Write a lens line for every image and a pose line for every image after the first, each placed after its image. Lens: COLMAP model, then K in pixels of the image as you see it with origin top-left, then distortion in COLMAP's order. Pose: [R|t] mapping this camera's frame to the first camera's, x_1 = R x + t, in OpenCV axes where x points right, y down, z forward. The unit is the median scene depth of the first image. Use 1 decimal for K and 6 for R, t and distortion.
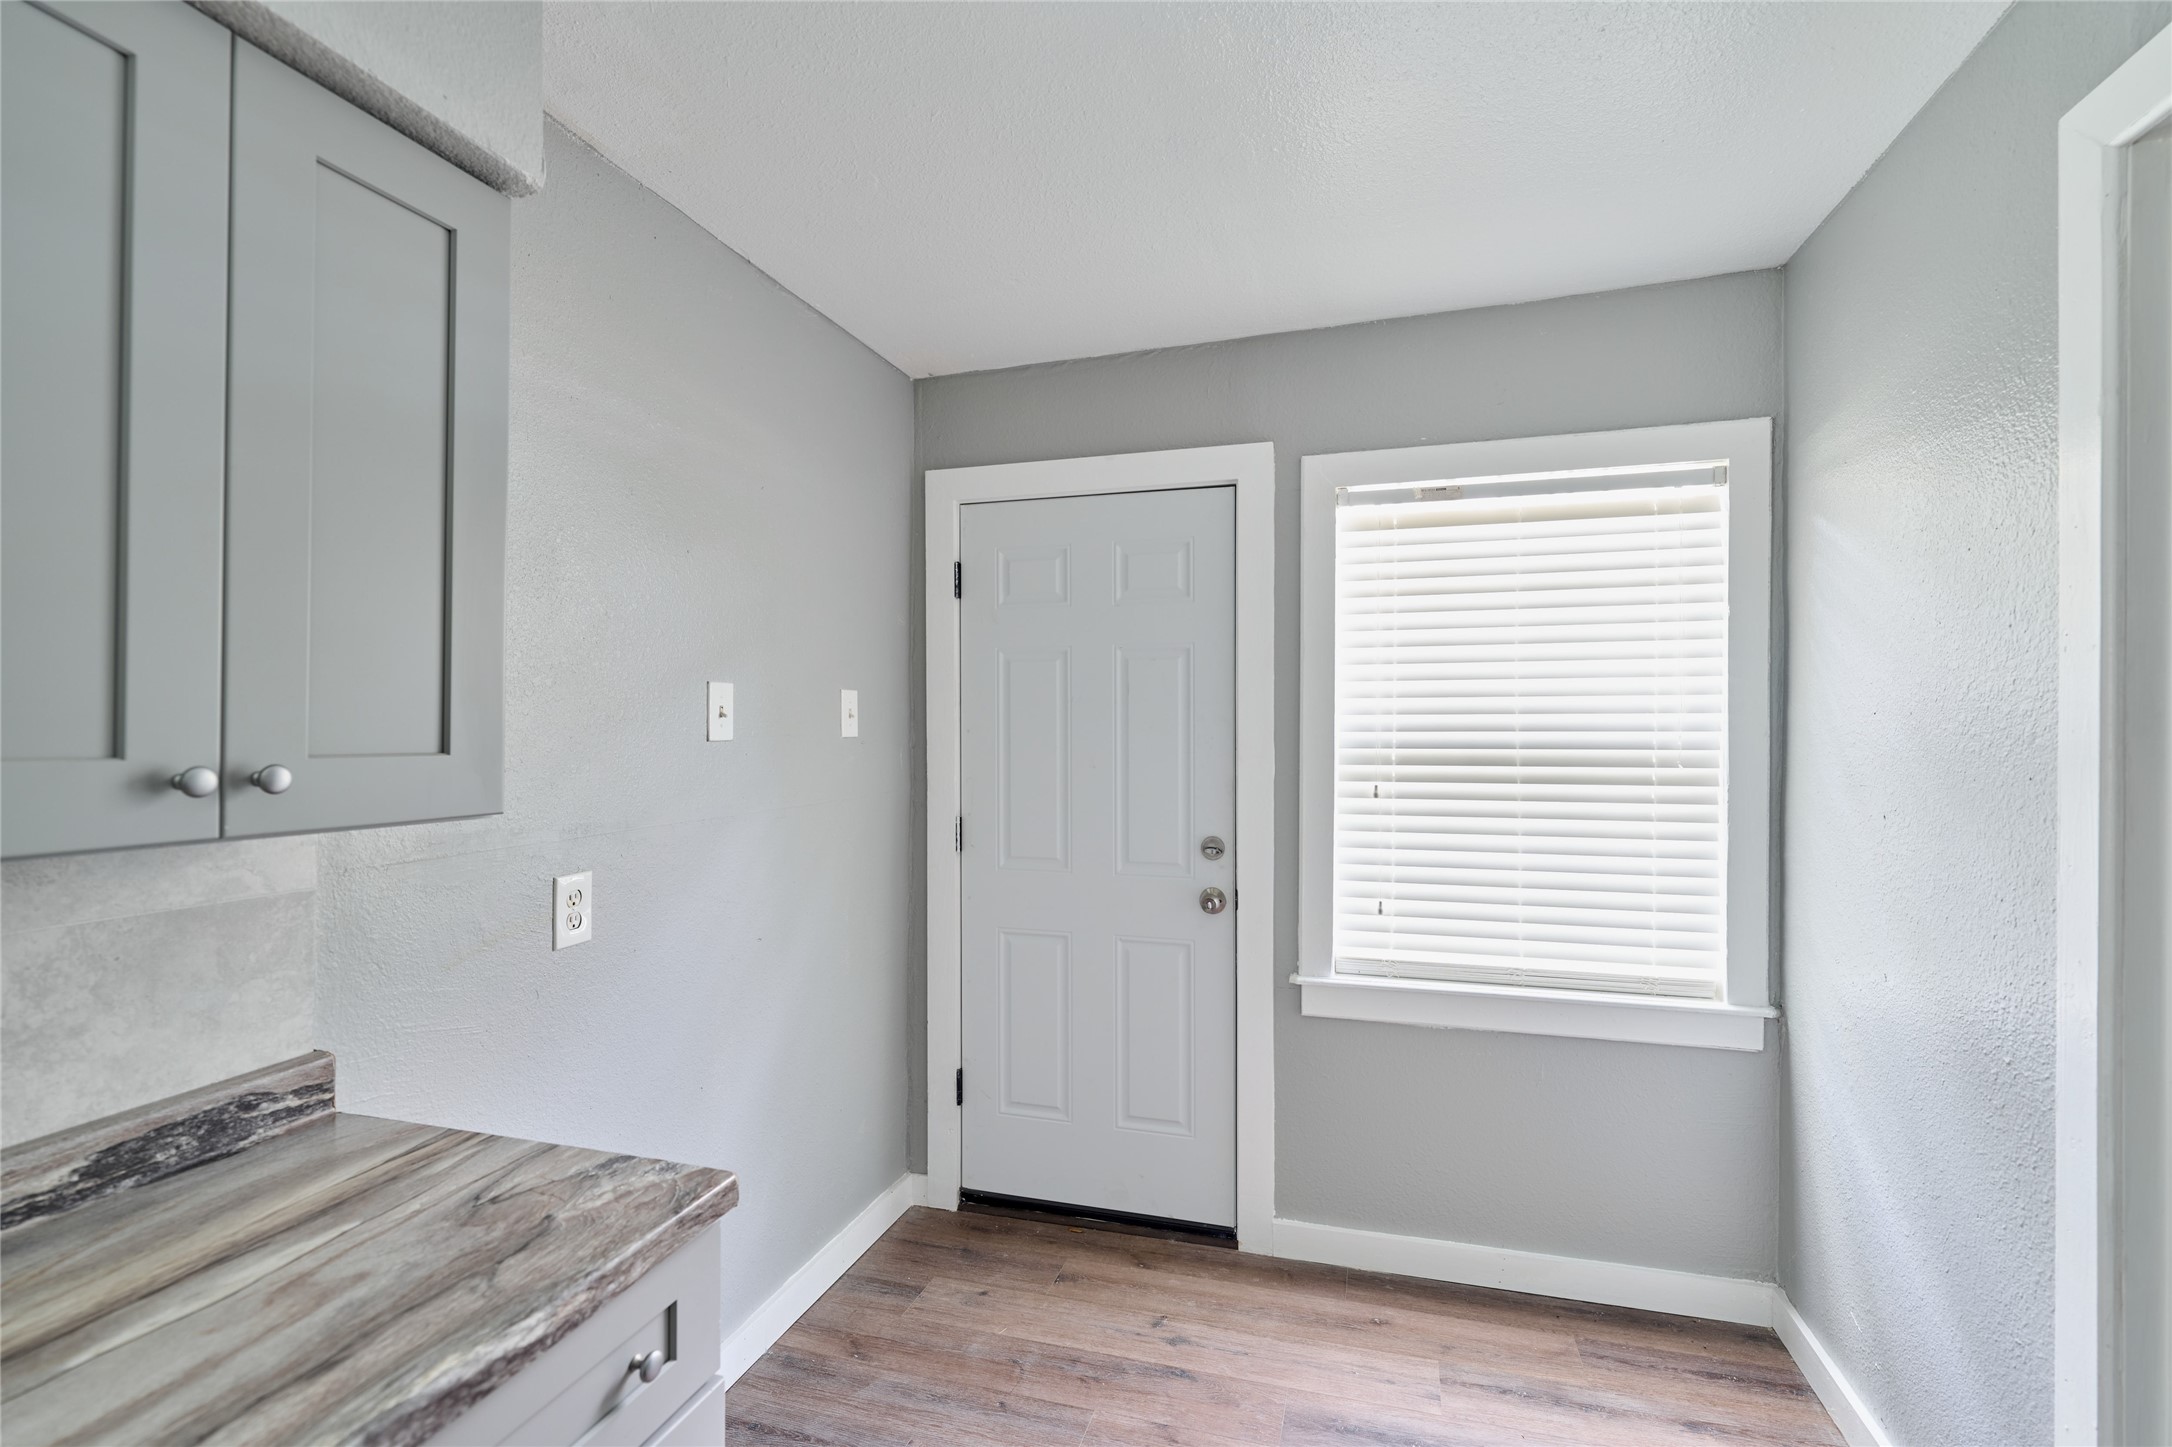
lens RADIAL K [[977.8, 0, 1098.3], [0, 977.8, 723.9], [0, 0, 1]] dist [-0.002011, -0.000164]
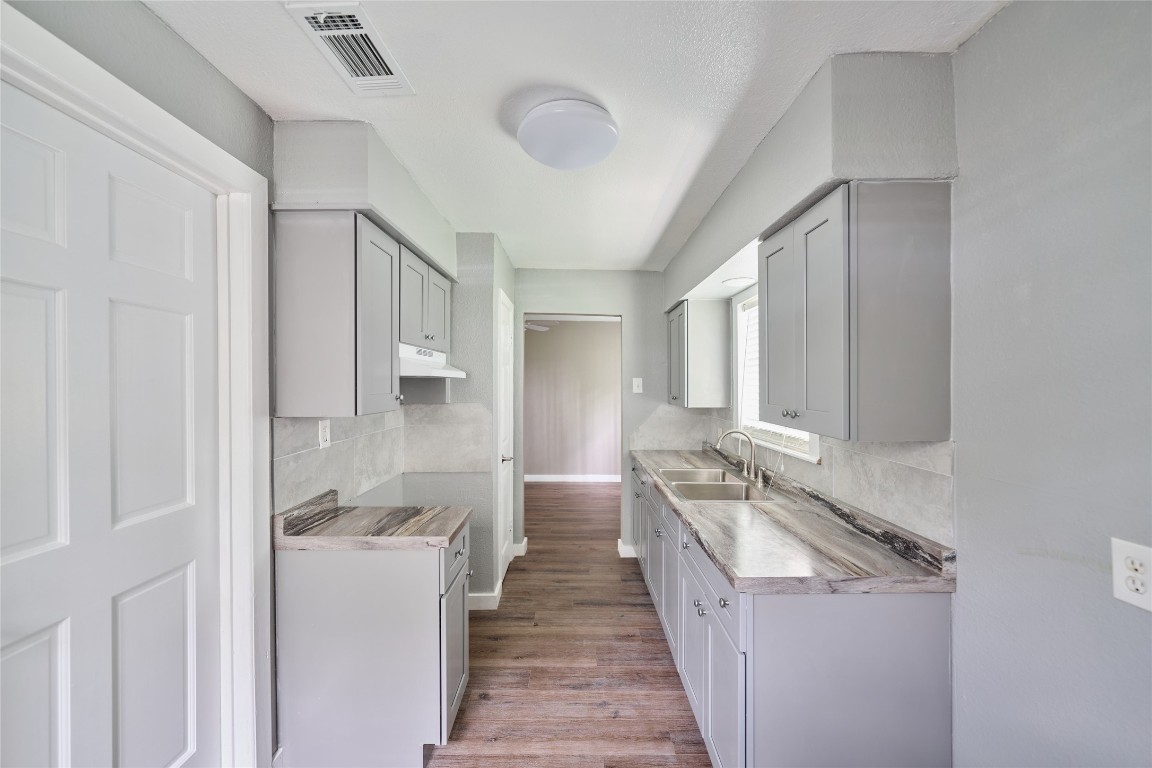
lens RADIAL K [[440.0, 0, 569.2], [0, 440.0, 383.7], [0, 0, 1]] dist [-0.000200, -0.000003]
pose [[-0.960811, 0.007237, -0.277112, 0.185941], [0.006214, 0.999970, 0.004569, -0.031335], [0.277136, 0.002668, -0.960827, 1.003664]]
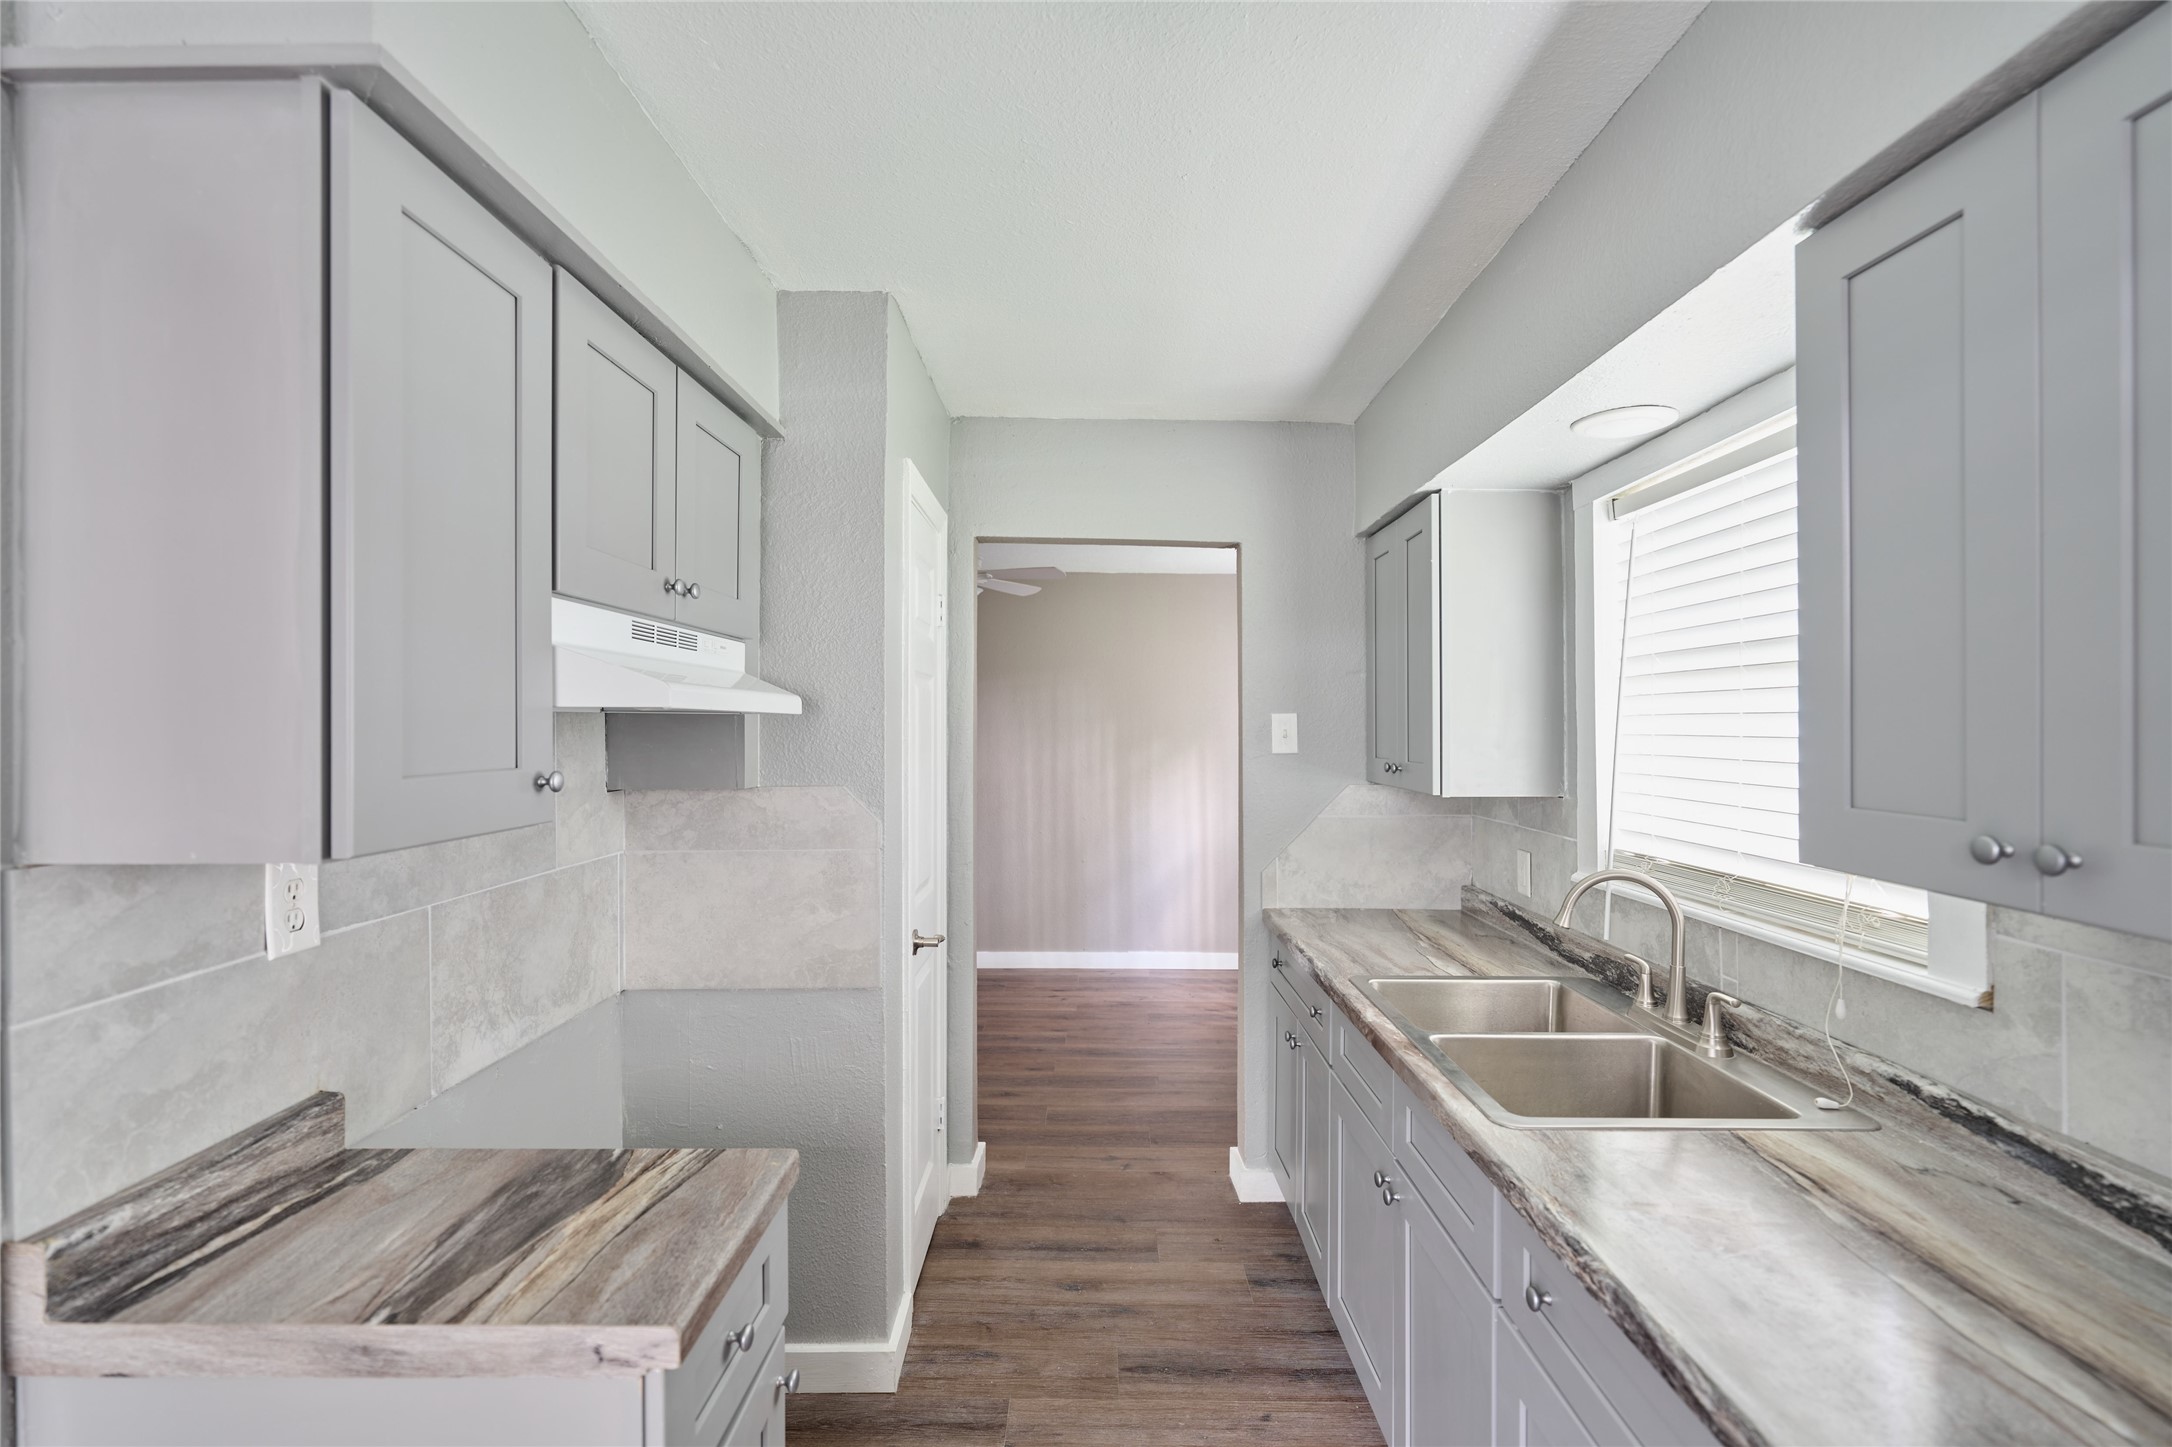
lens RADIAL K [[977.8, 0, 1084.9], [0, 977.8, 719.9], [0, 0, 1]] dist [-0.002011, -0.000164]
pose [[-0.959108, 0.006962, -0.282953, 0.092197], [0.007604, 0.999970, -0.001170, -0.037128], [0.282937, -0.003273, -0.959133, 0.518321]]
